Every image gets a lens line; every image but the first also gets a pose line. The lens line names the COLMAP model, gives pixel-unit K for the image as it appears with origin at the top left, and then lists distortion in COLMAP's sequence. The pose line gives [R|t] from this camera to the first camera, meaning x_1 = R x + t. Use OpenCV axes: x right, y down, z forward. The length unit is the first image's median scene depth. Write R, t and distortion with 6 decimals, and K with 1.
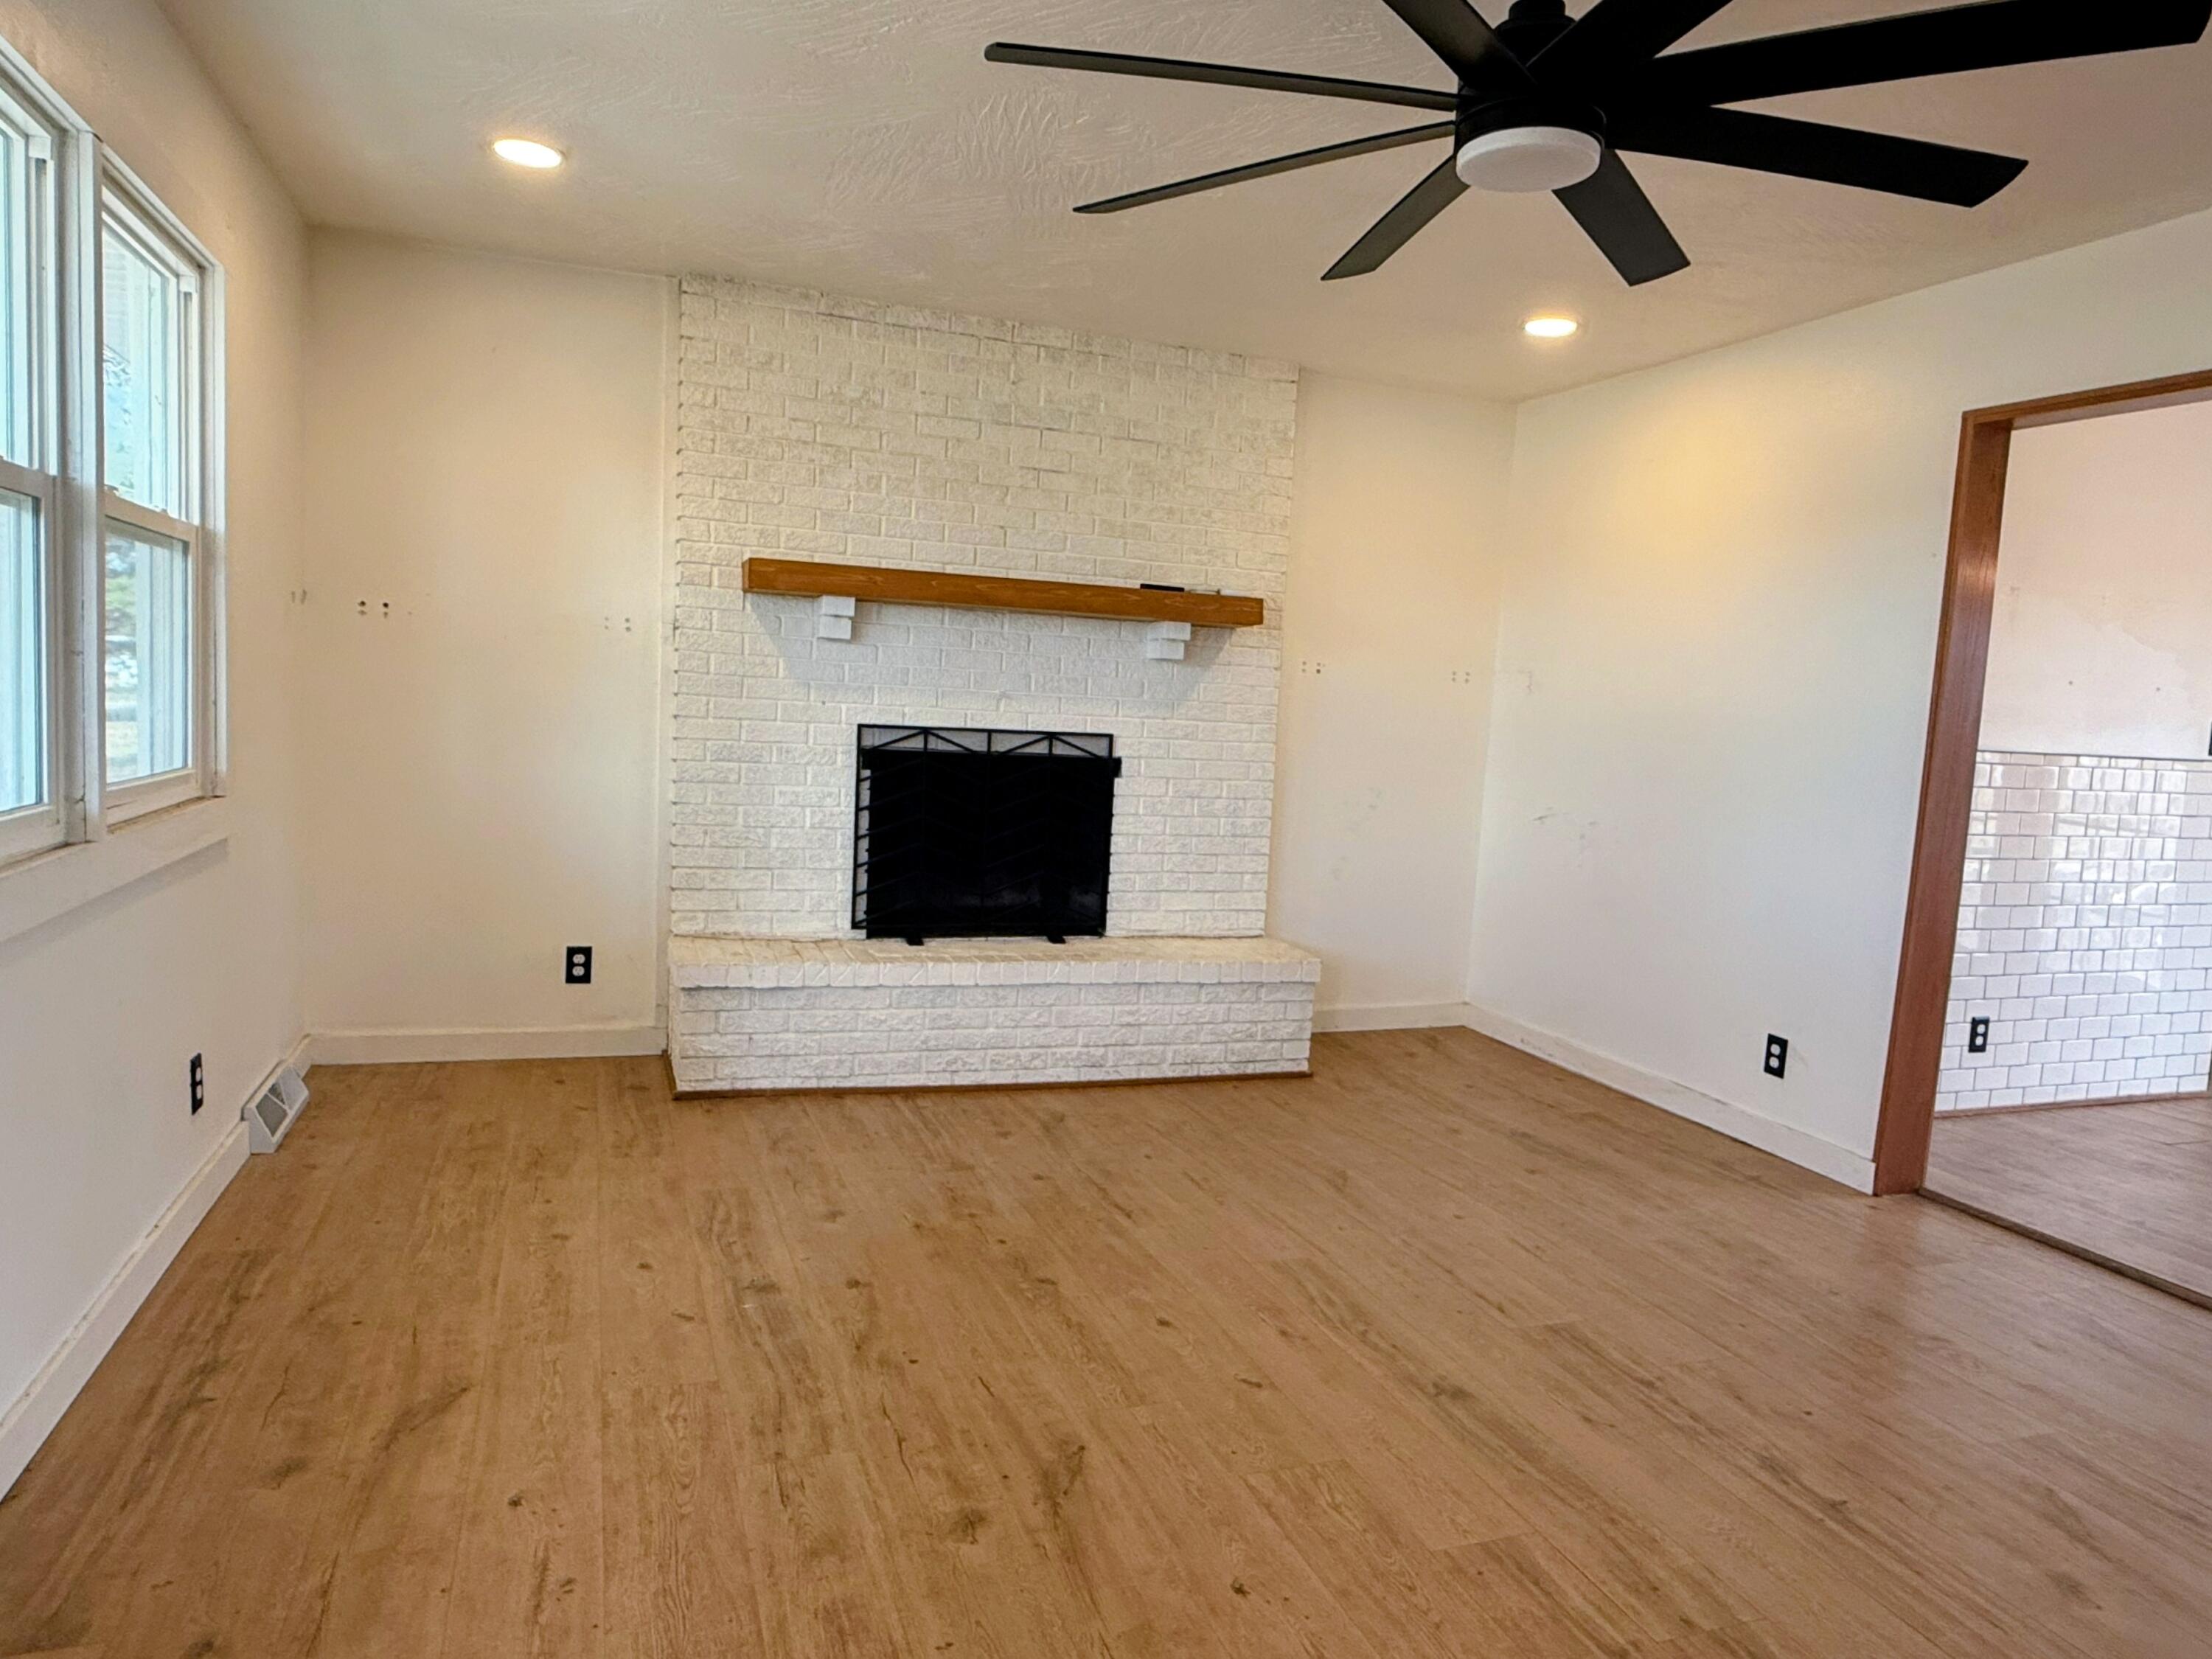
lens RADIAL K [[1401.3, 0, 1103.0], [0, 1401.3, 837.0], [0, 0, 1]] dist [0.002539, 0.001961]
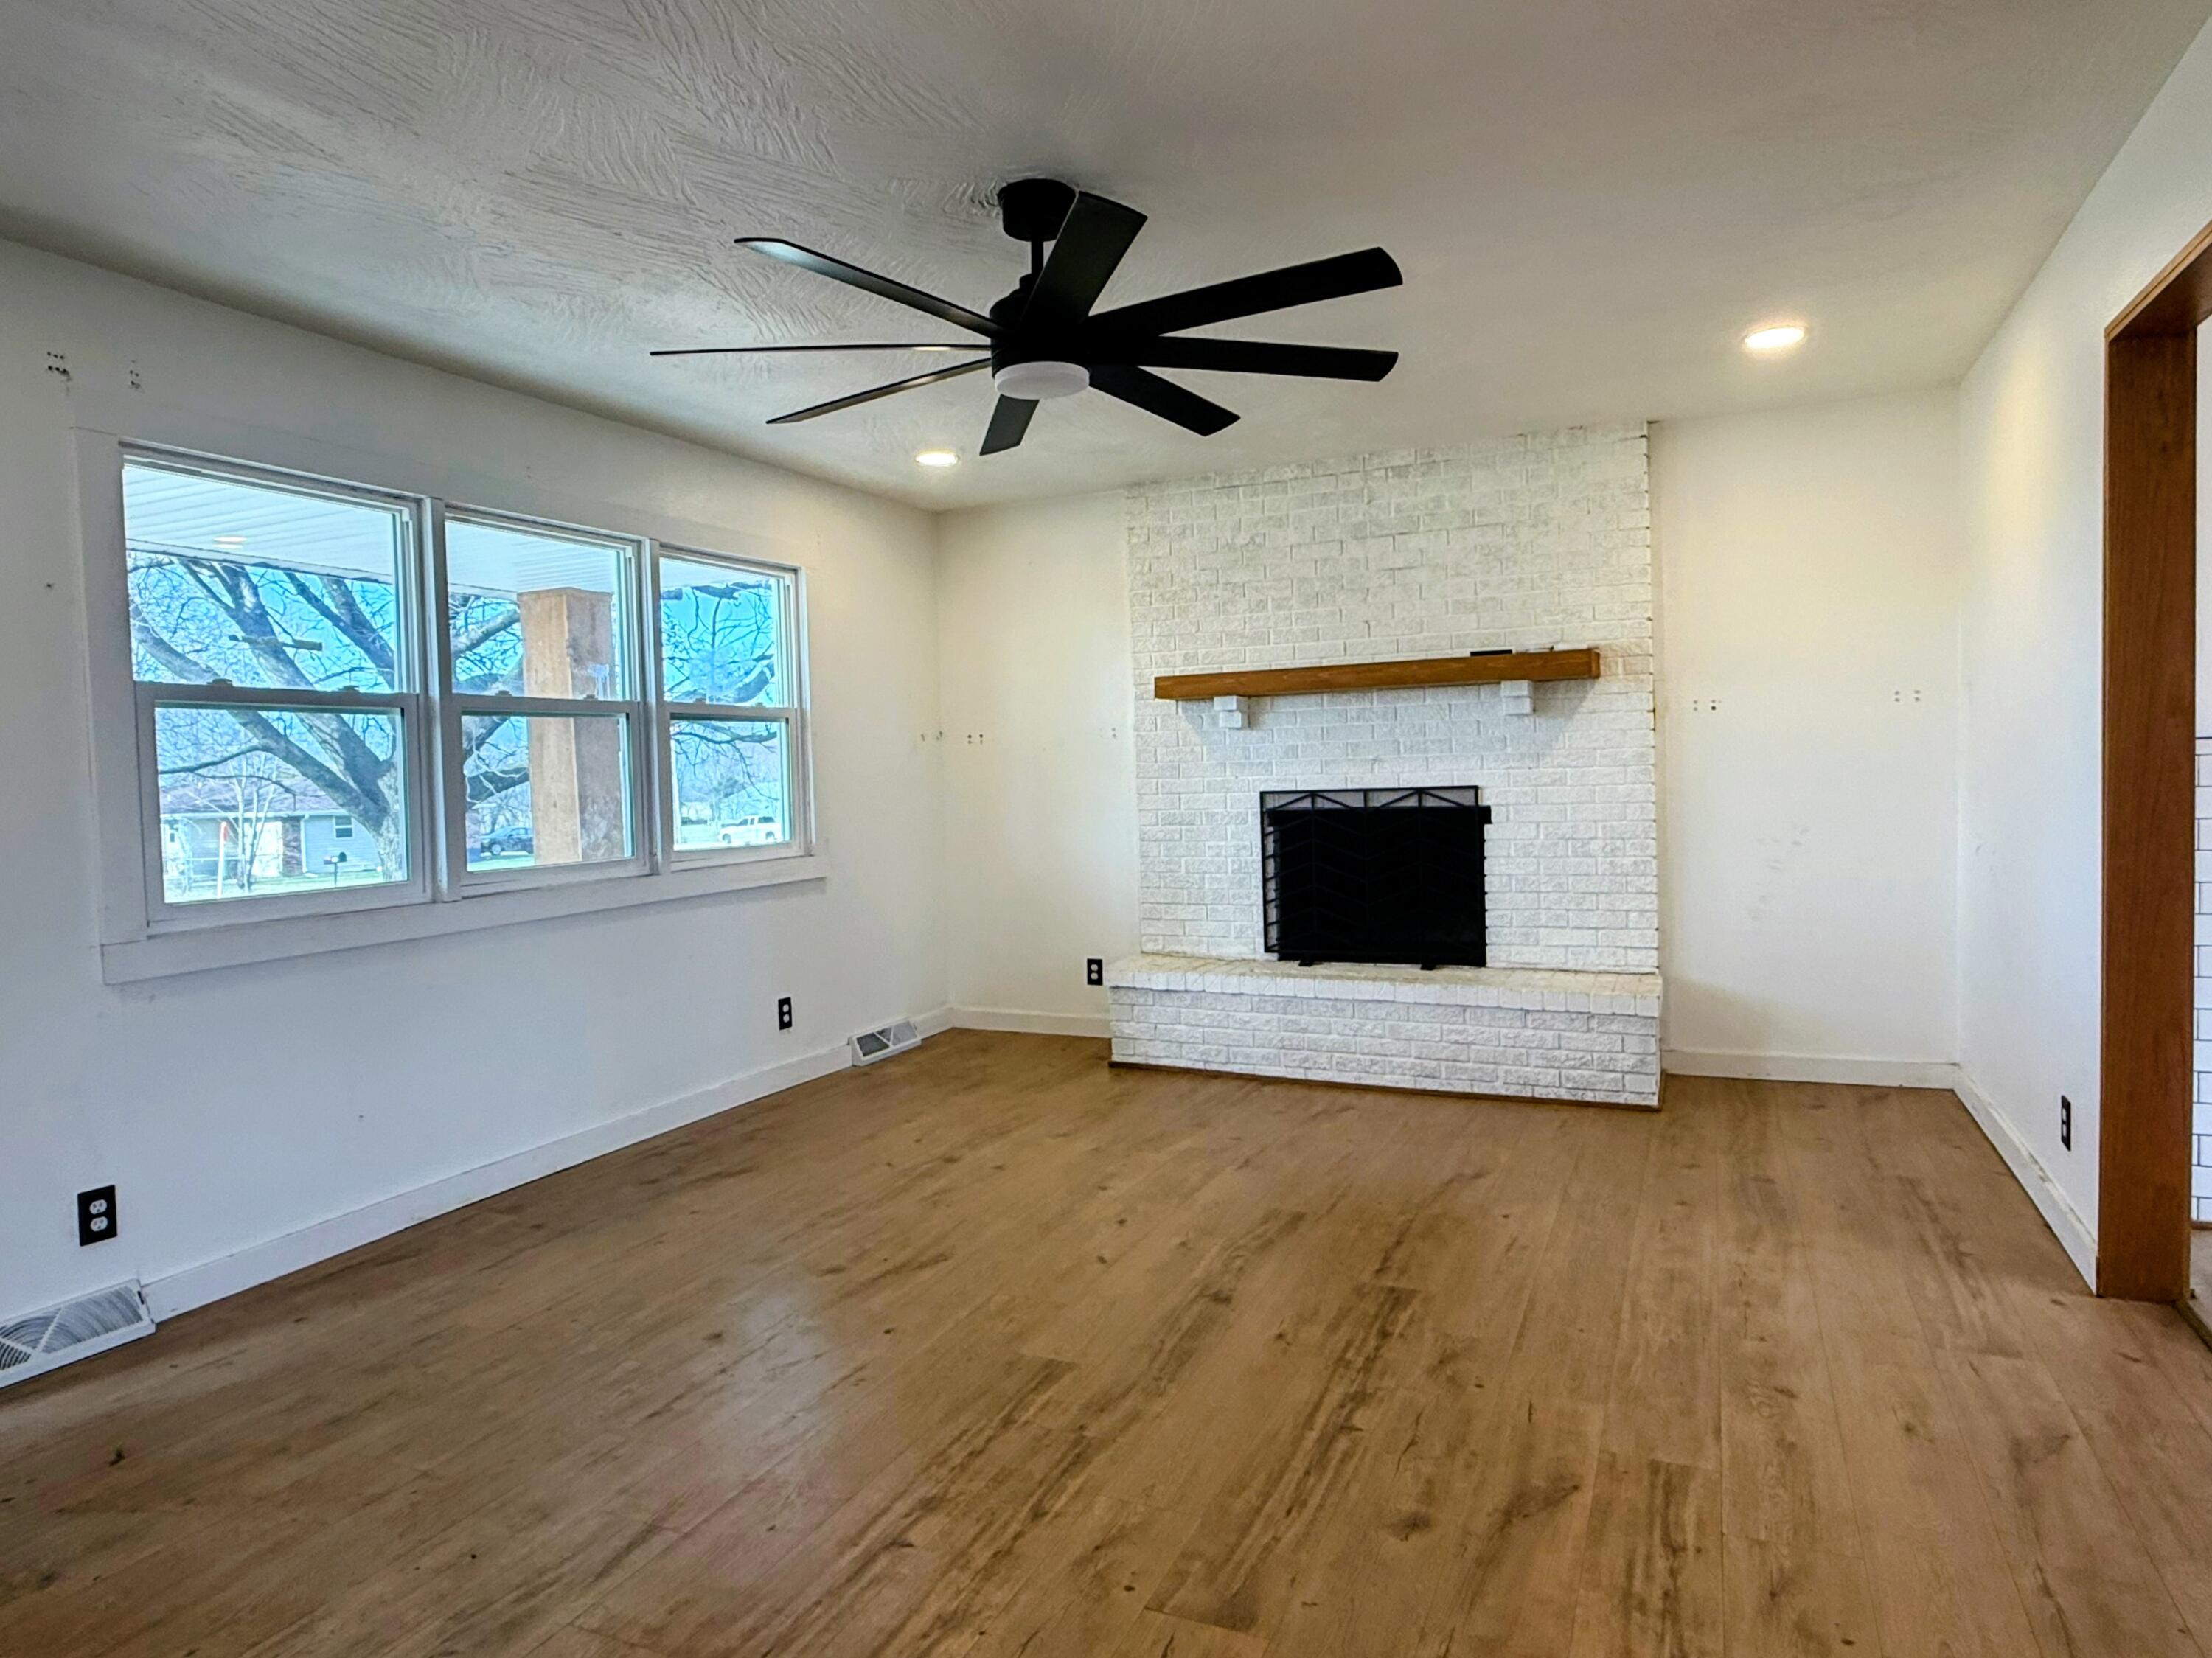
lens RADIAL K [[1317.6, 0, 1106.0], [0, 1317.6, 829.0], [0, 0, 1]] dist [-0.002675, -0.000196]
pose [[0.711491, -0.044636, -0.701276, 0.564876], [-0.000338, 0.997959, -0.063862, 0.030578], [0.702695, 0.045675, 0.710024, 0.043640]]
